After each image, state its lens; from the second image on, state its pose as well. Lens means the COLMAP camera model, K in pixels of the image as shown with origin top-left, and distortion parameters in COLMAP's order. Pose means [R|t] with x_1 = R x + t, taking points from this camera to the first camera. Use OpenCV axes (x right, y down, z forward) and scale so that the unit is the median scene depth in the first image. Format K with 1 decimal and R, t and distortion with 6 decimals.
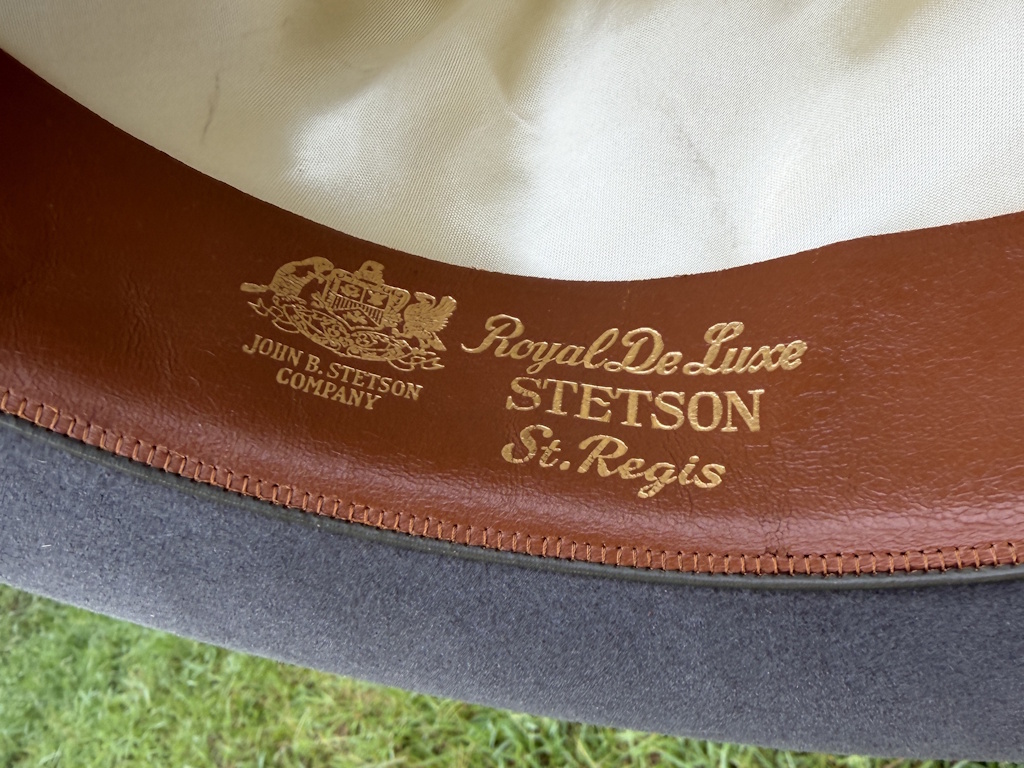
lens RADIAL K [[736.0, 0, 512.0], [0, 736.0, 383.9], [0, 0, 1]] dist [-0.050386, 0.001281]
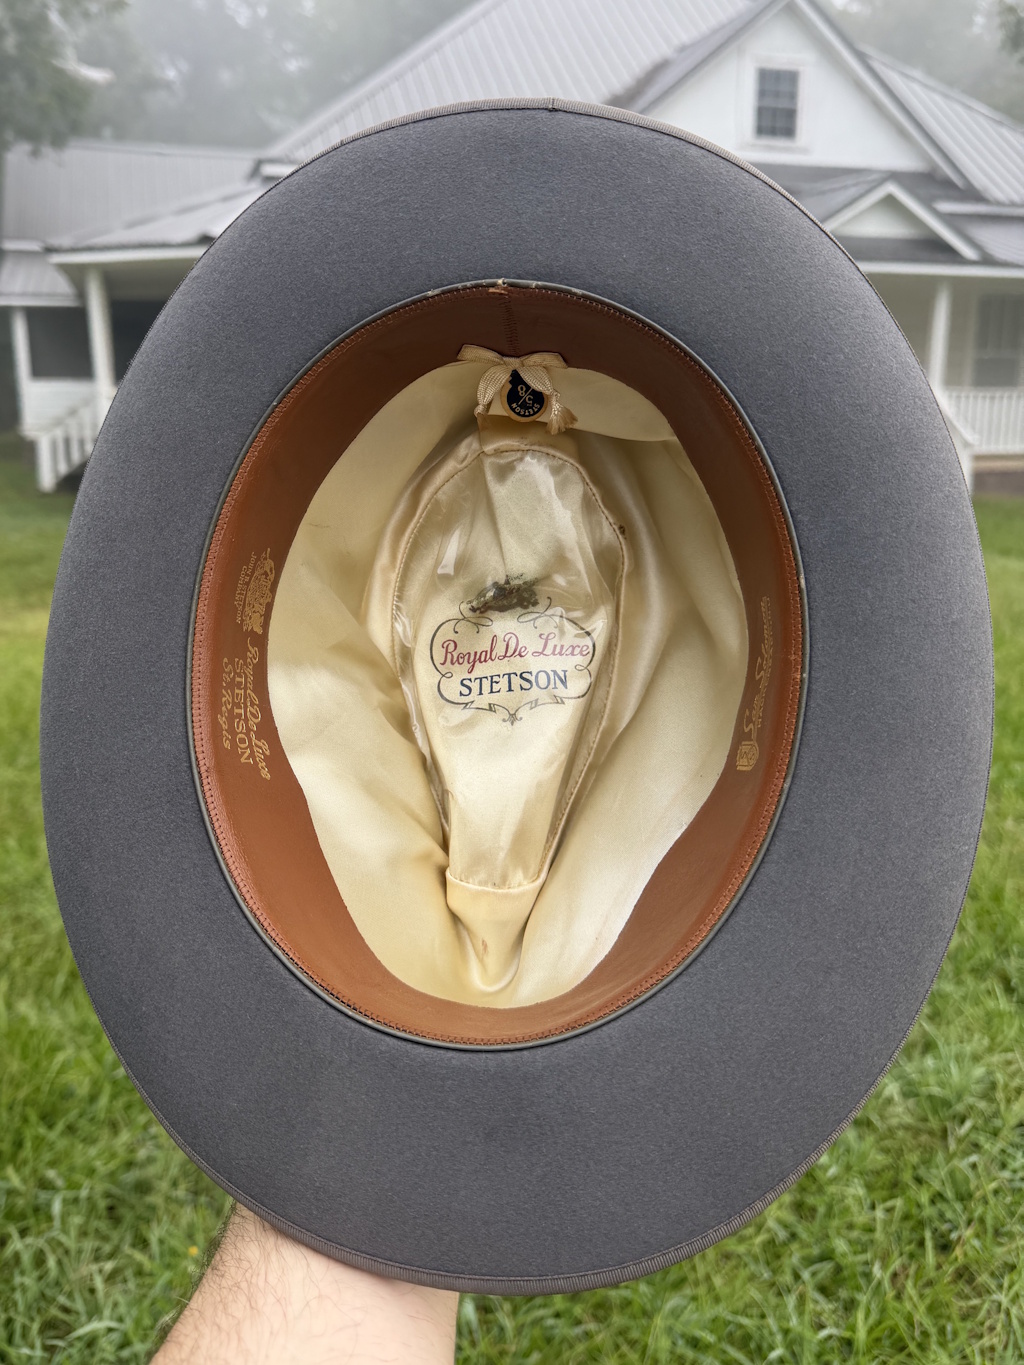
lens RADIAL K [[981.0, 0, 510.9], [0, 981.0, 675.8], [0, 0, 1]] dist [-0.050386, 0.001281]
pose [[0.095914, 0.993913, 0.054199, -0.037772], [-0.703038, 0.106190, -0.703179, 1.637811], [-0.704654, 0.029341, 0.708944, -1.887743]]
